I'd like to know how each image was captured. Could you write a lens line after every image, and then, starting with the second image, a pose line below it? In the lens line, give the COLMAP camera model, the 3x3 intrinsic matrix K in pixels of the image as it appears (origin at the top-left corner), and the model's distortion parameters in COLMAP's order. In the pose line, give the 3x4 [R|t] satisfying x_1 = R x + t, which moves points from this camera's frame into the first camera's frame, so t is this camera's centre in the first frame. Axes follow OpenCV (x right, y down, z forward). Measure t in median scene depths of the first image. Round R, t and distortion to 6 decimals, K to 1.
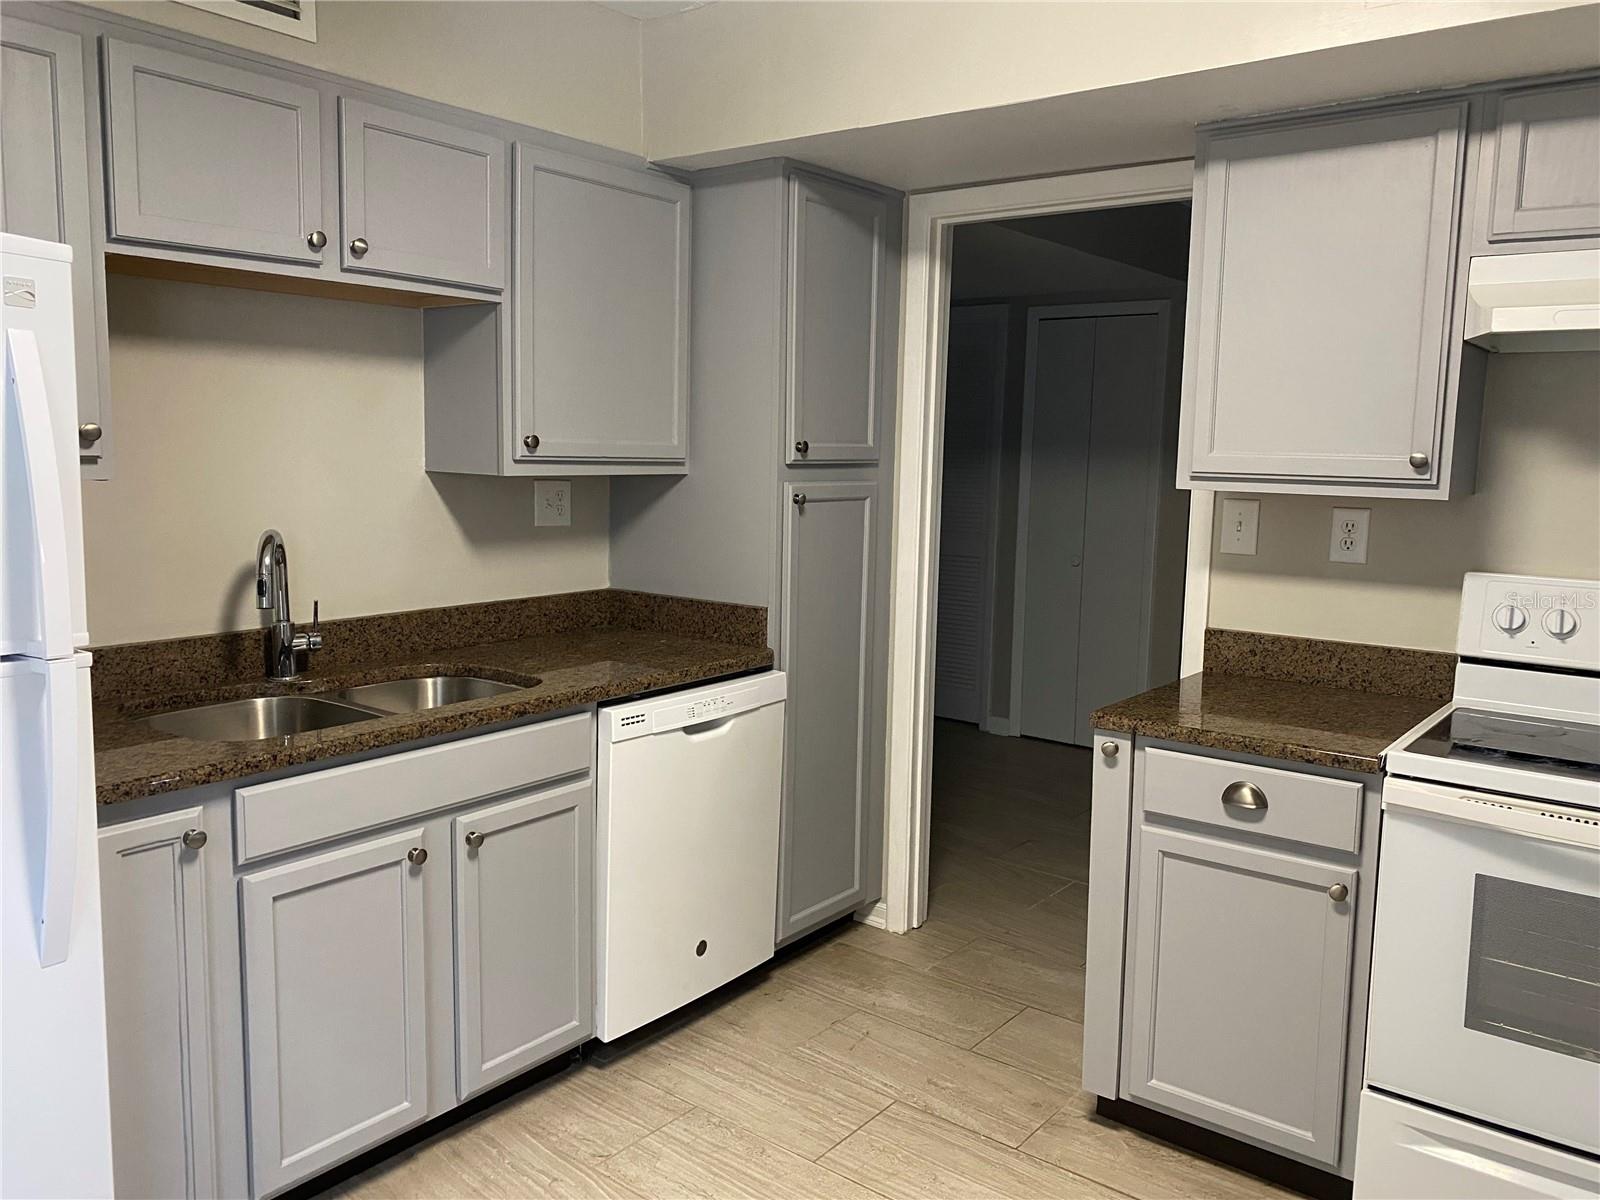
lens RADIAL K [[1212.3, 0, 800.0], [0, 1212.3, 600.0], [0, 0, 1]] dist [0.096102, -0.193831]
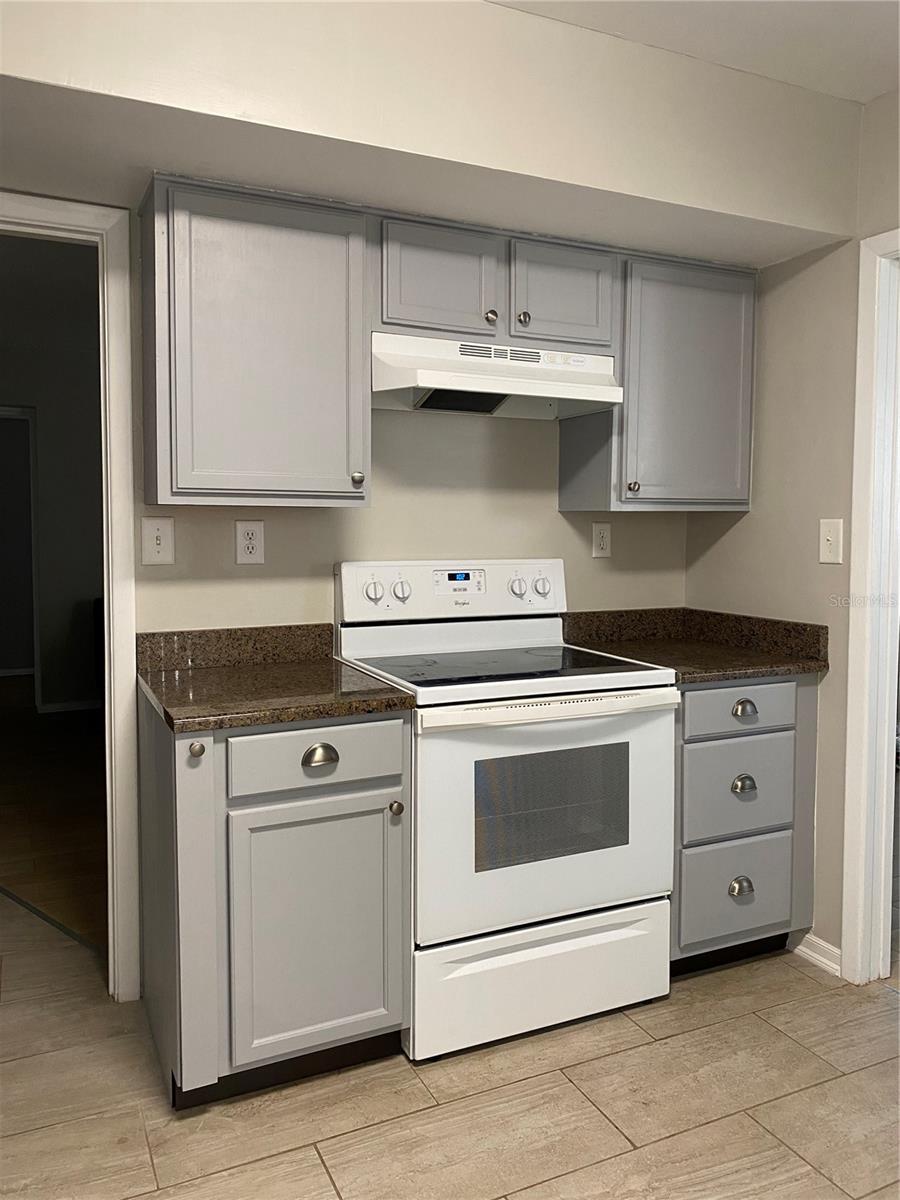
lens RADIAL K [[890.4, 0, 452.7], [0, 890.4, 582.4], [0, 0, 1]] dist [0.035868, -0.068277]
pose [[0.427203, -0.074233, 0.901103, -0.297546], [0.118136, 0.992663, 0.025769, -0.010889], [-0.896405, 0.095444, 0.432839, 0.428372]]
